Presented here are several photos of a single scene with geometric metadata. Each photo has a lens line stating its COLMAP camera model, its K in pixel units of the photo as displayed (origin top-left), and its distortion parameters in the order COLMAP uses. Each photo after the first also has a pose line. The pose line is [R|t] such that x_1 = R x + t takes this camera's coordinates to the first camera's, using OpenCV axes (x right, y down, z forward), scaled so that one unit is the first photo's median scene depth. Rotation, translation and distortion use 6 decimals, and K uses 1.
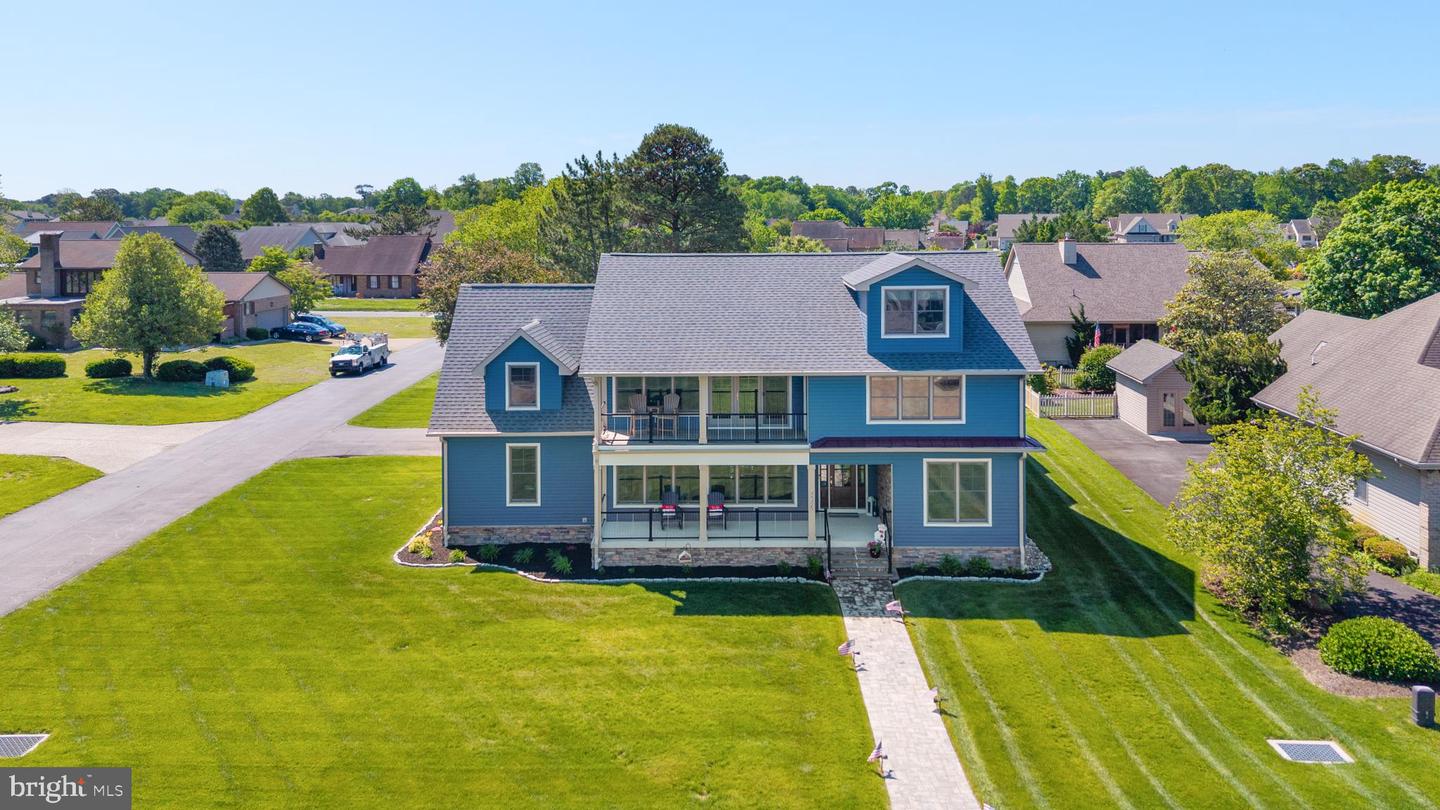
lens RADIAL K [[1022.0, 0, 768.7], [0, 1022.0, 433.8], [0, 0, 1]] dist [0.060844, -0.093154]
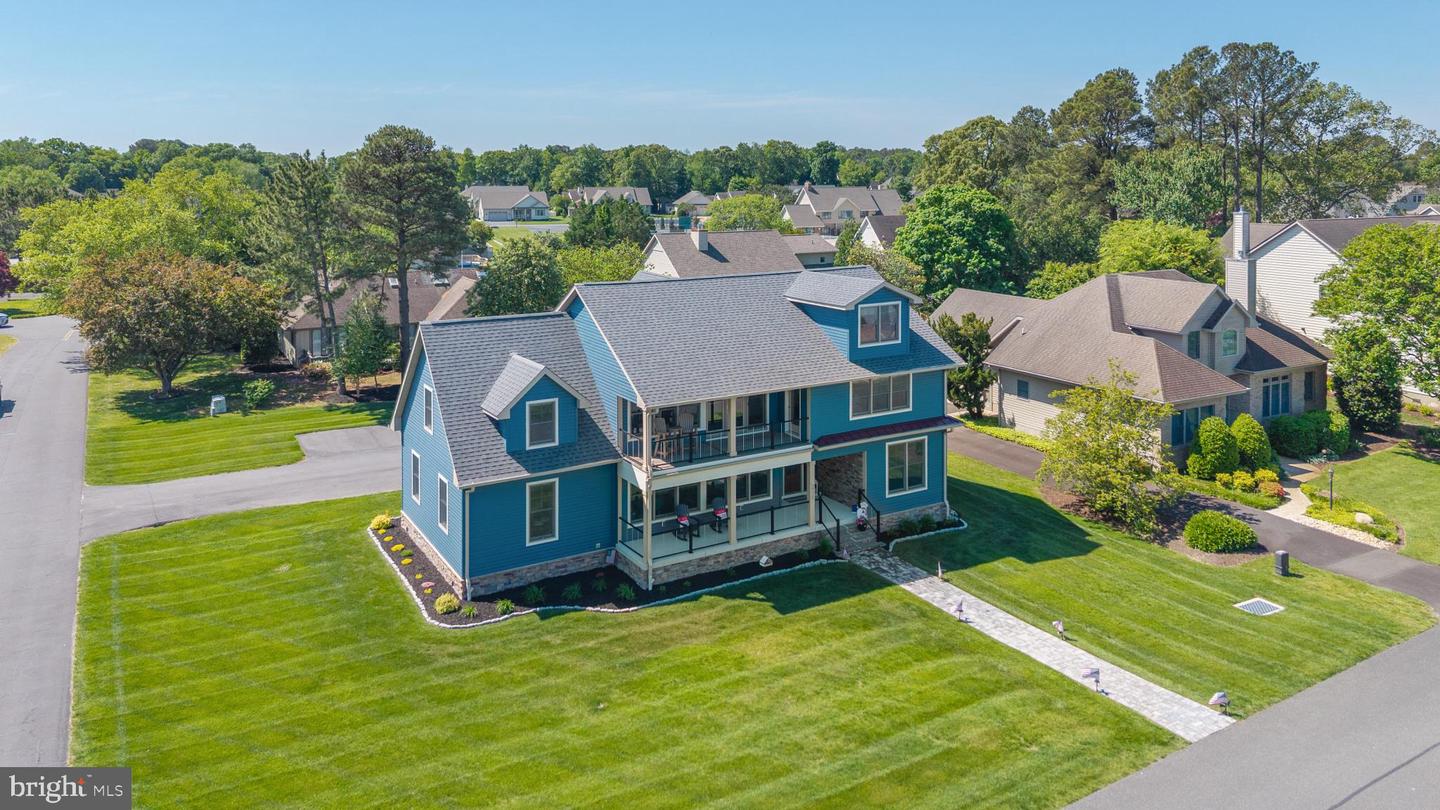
lens RADIAL K [[959.0, 0, 723.2], [0, 959.0, 403.8], [0, 0, 1]] dist [0.056599, -0.074051]
pose [[0.858890, -0.114080, 0.499293, -0.563464], [0.103682, 0.993421, 0.048625, -0.094808], [-0.501555, 0.010004, 0.865068, 0.109899]]
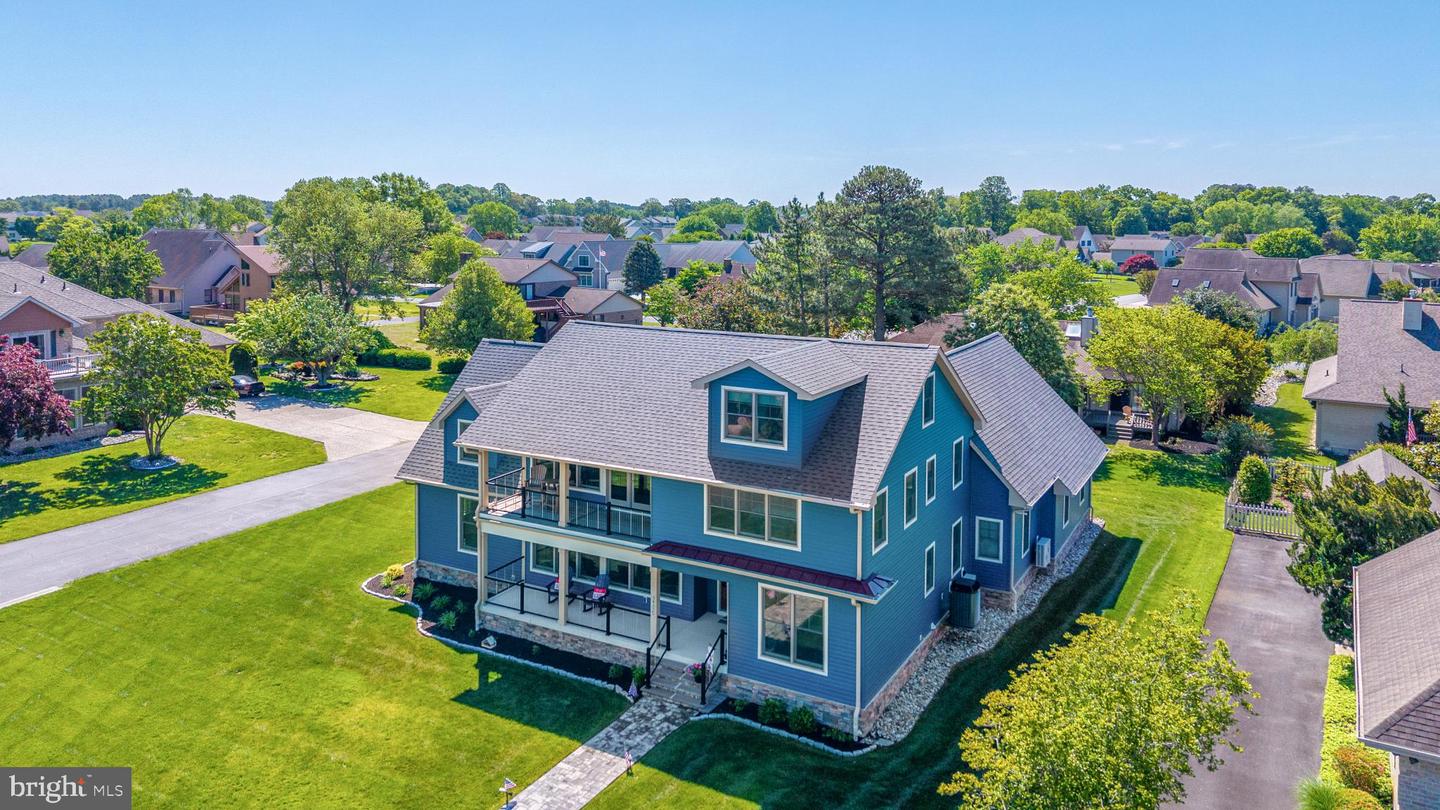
lens RADIAL K [[1002.3, 0, 795.8], [0, 1002.3, 408.7], [0, 0, 1]] dist [0.005580, 0.000081]
pose [[0.876874, 0.104192, -0.469293, 0.554522], [-0.113462, 0.993505, 0.008573, -0.132220], [0.467139, 0.045729, 0.883001, 0.244039]]
